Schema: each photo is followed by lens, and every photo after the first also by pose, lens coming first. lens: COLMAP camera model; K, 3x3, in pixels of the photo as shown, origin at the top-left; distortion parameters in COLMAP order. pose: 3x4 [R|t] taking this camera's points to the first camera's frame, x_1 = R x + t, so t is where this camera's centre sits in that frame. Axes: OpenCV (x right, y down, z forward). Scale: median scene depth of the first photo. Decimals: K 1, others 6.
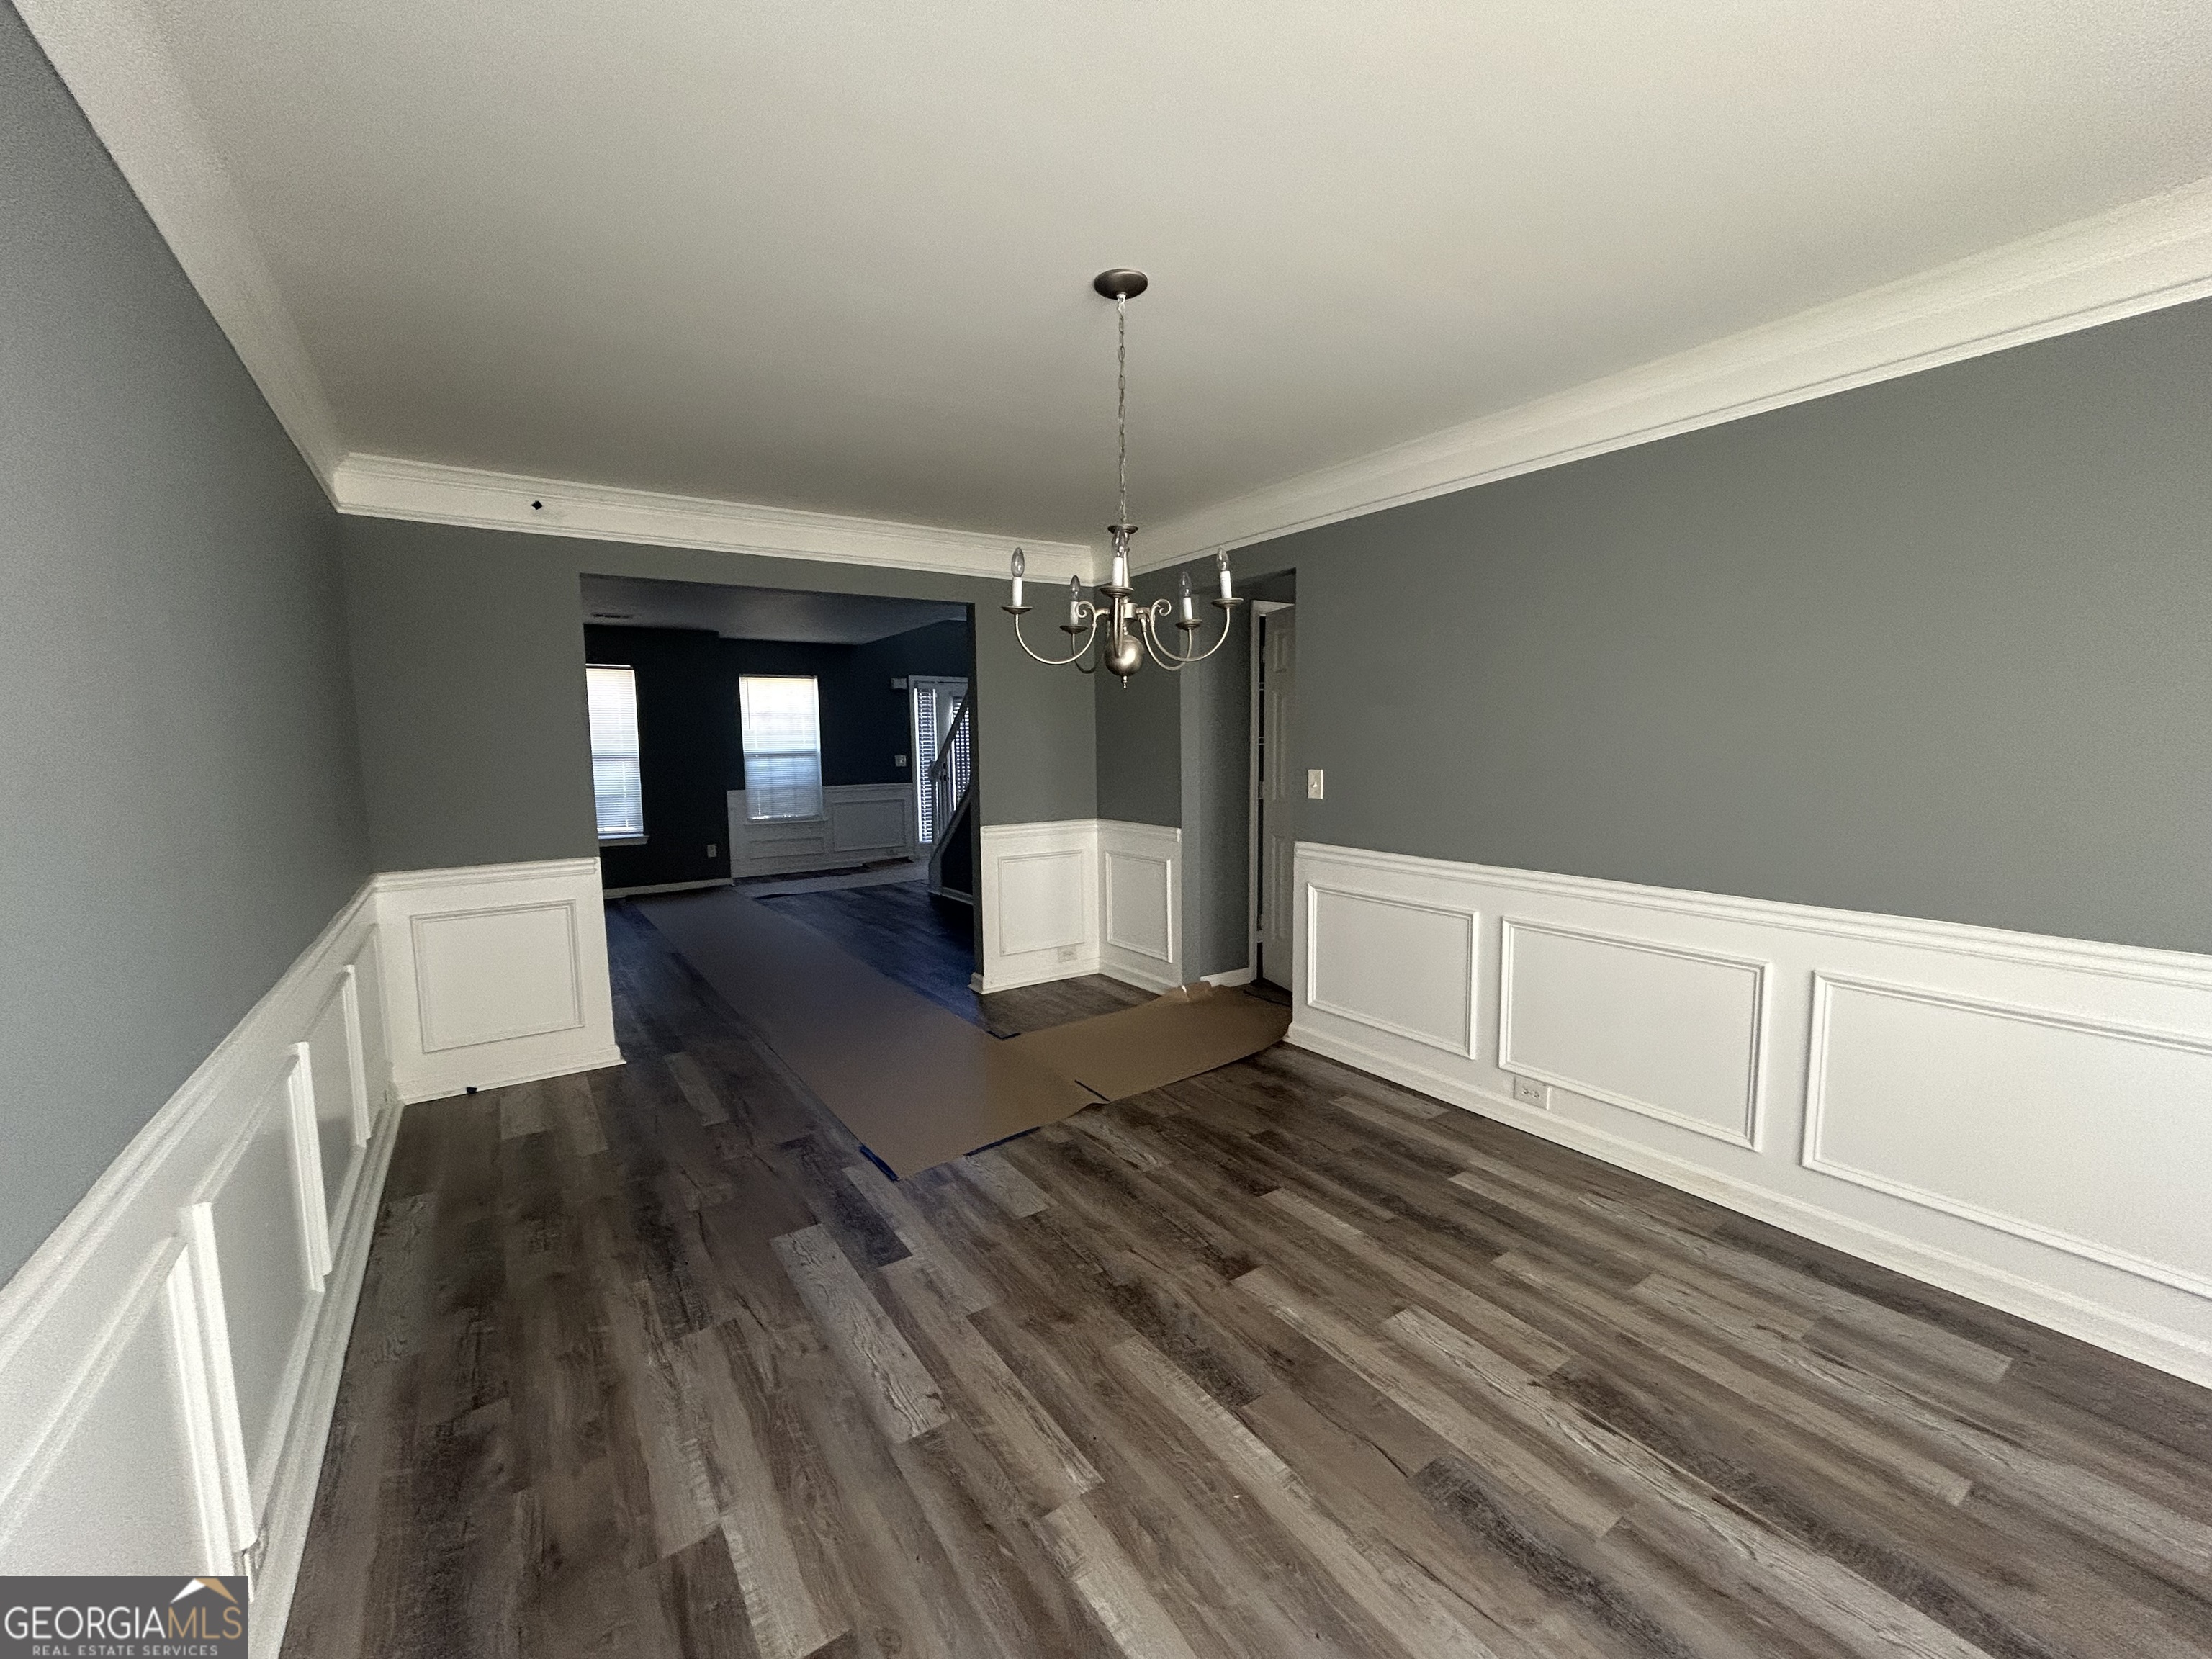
lens RADIAL K [[900.9, 0, 1104.0], [0, 900.9, 826.0], [0, 0, 1]] dist [0.001408, 0.000744]
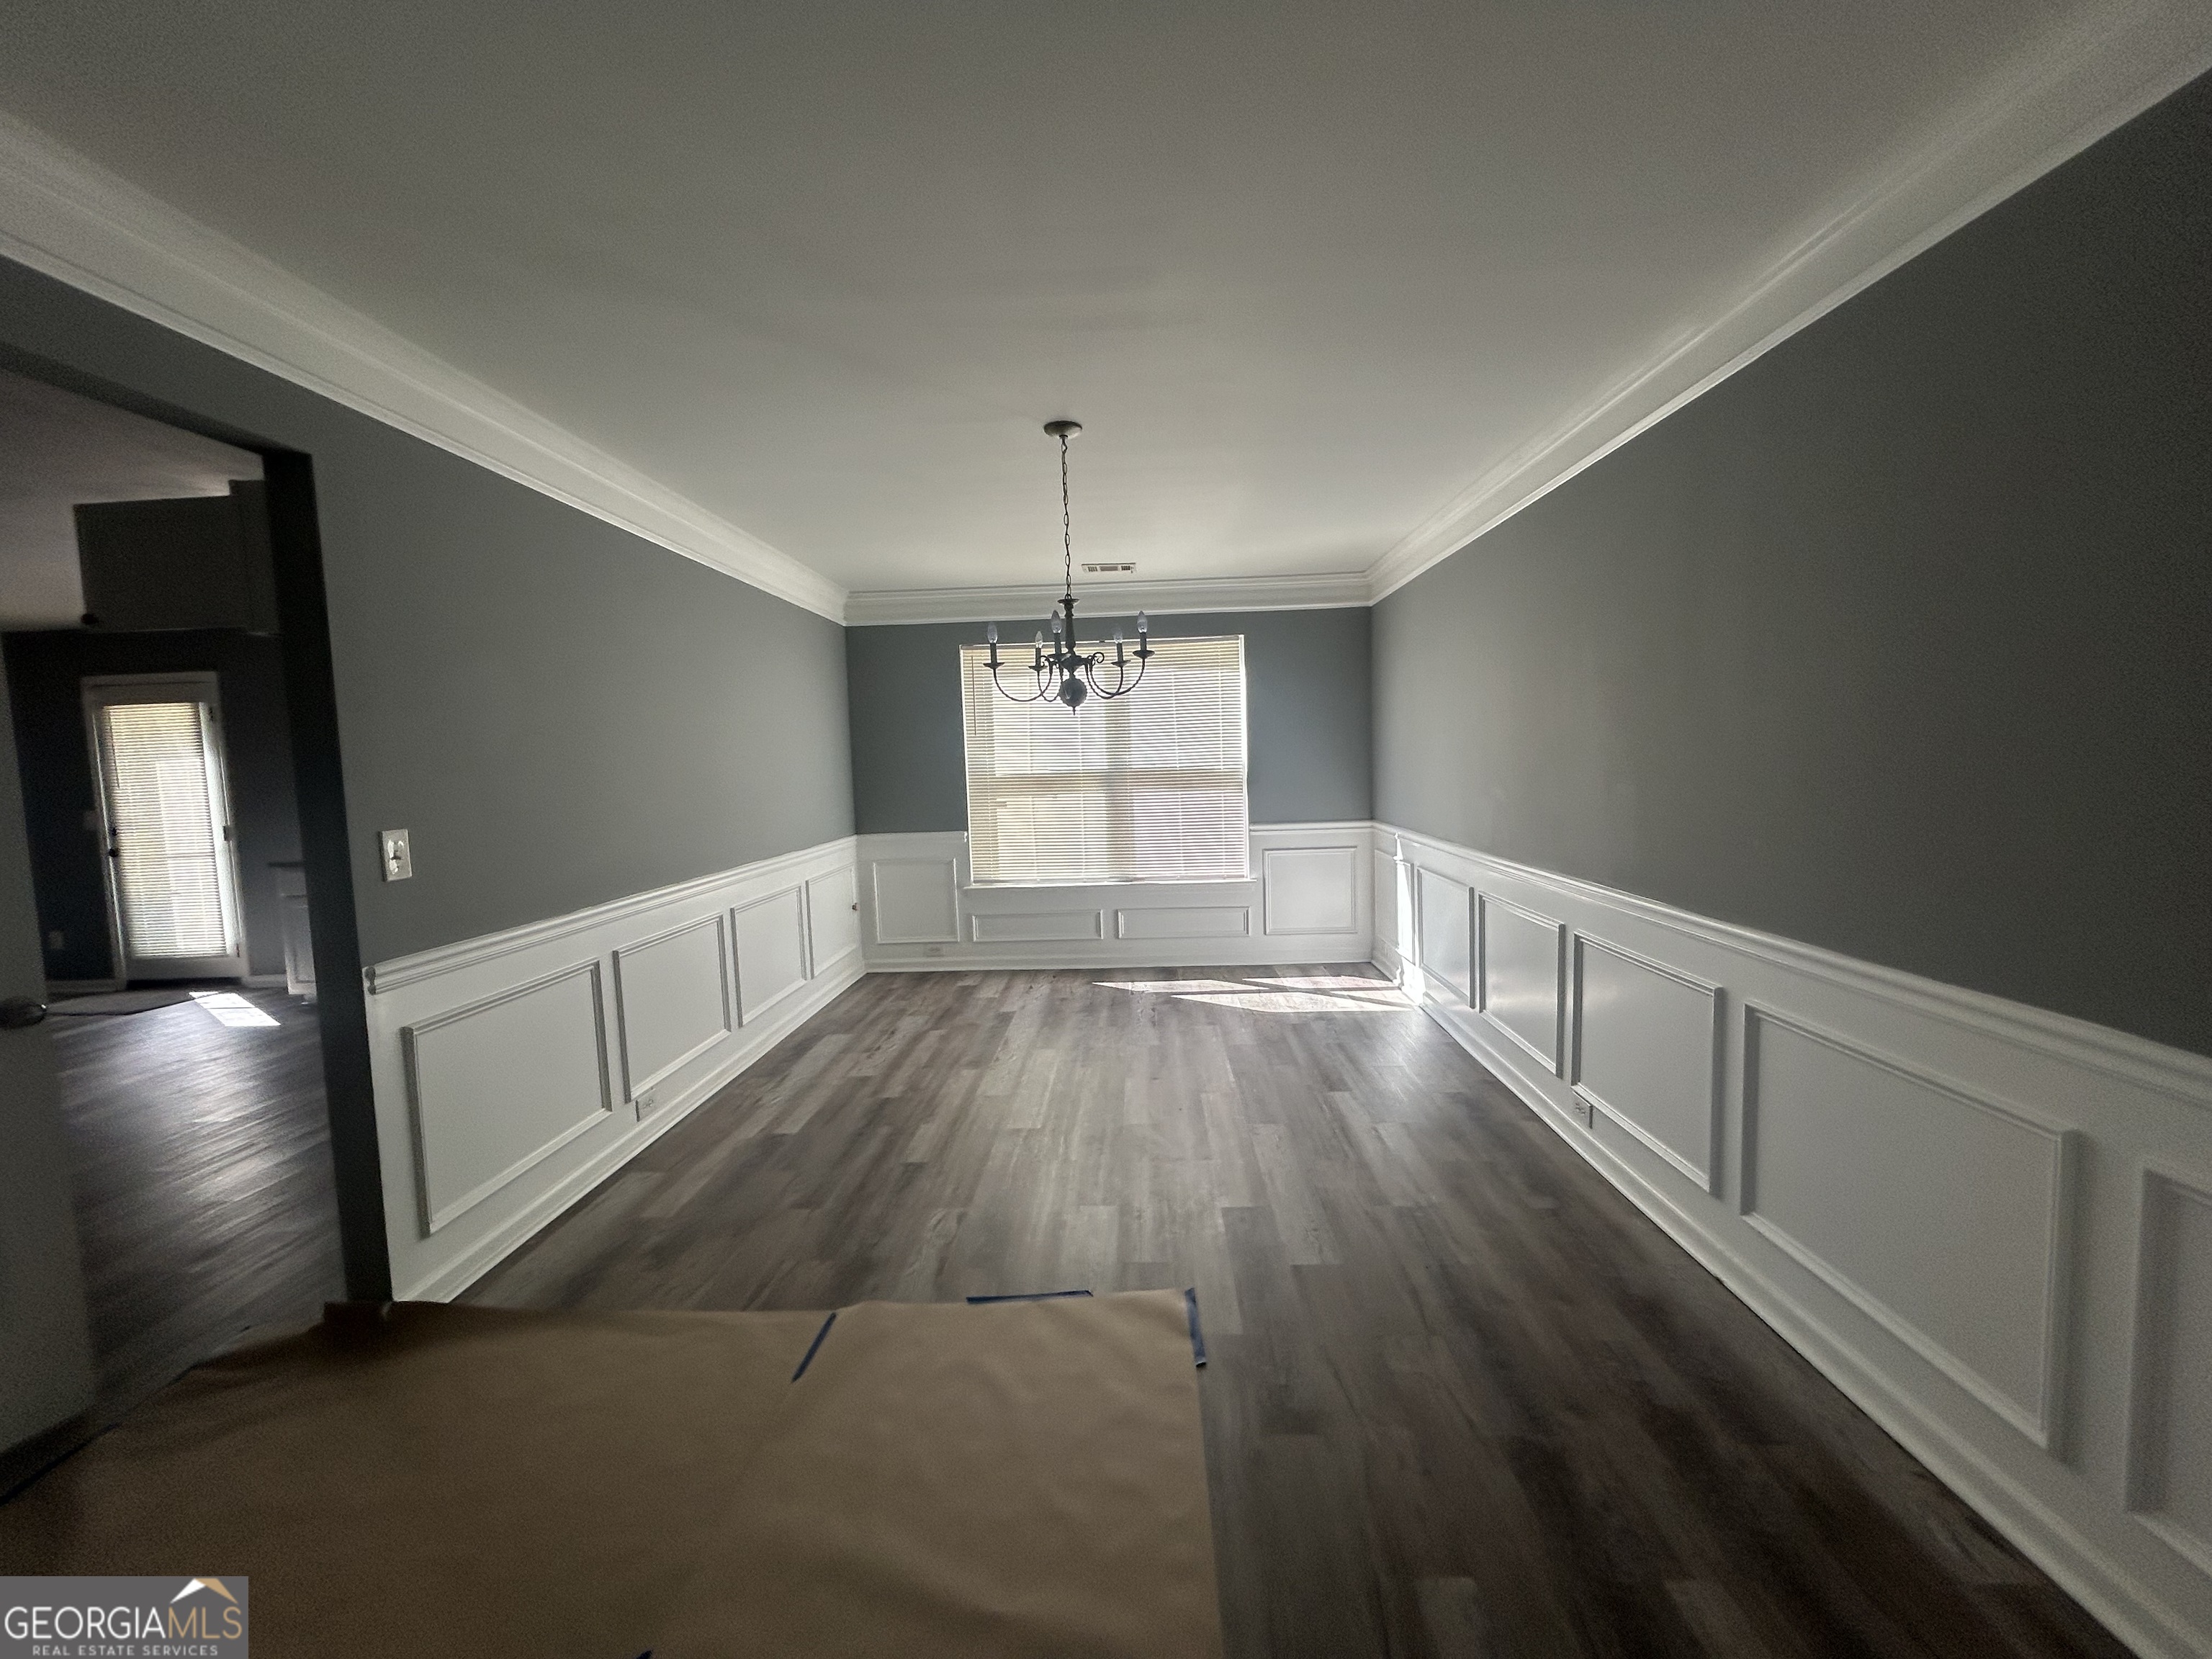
lens RADIAL K [[900.9, 0, 1104.0], [0, 900.9, 826.0], [0, 0, 1]] dist [0.001408, 0.000744]
pose [[-0.800493, -0.008407, 0.599283, -0.747054], [0.100724, 0.983793, 0.148342, -0.163916], [-0.590818, 0.179109, -0.786673, 1.847418]]
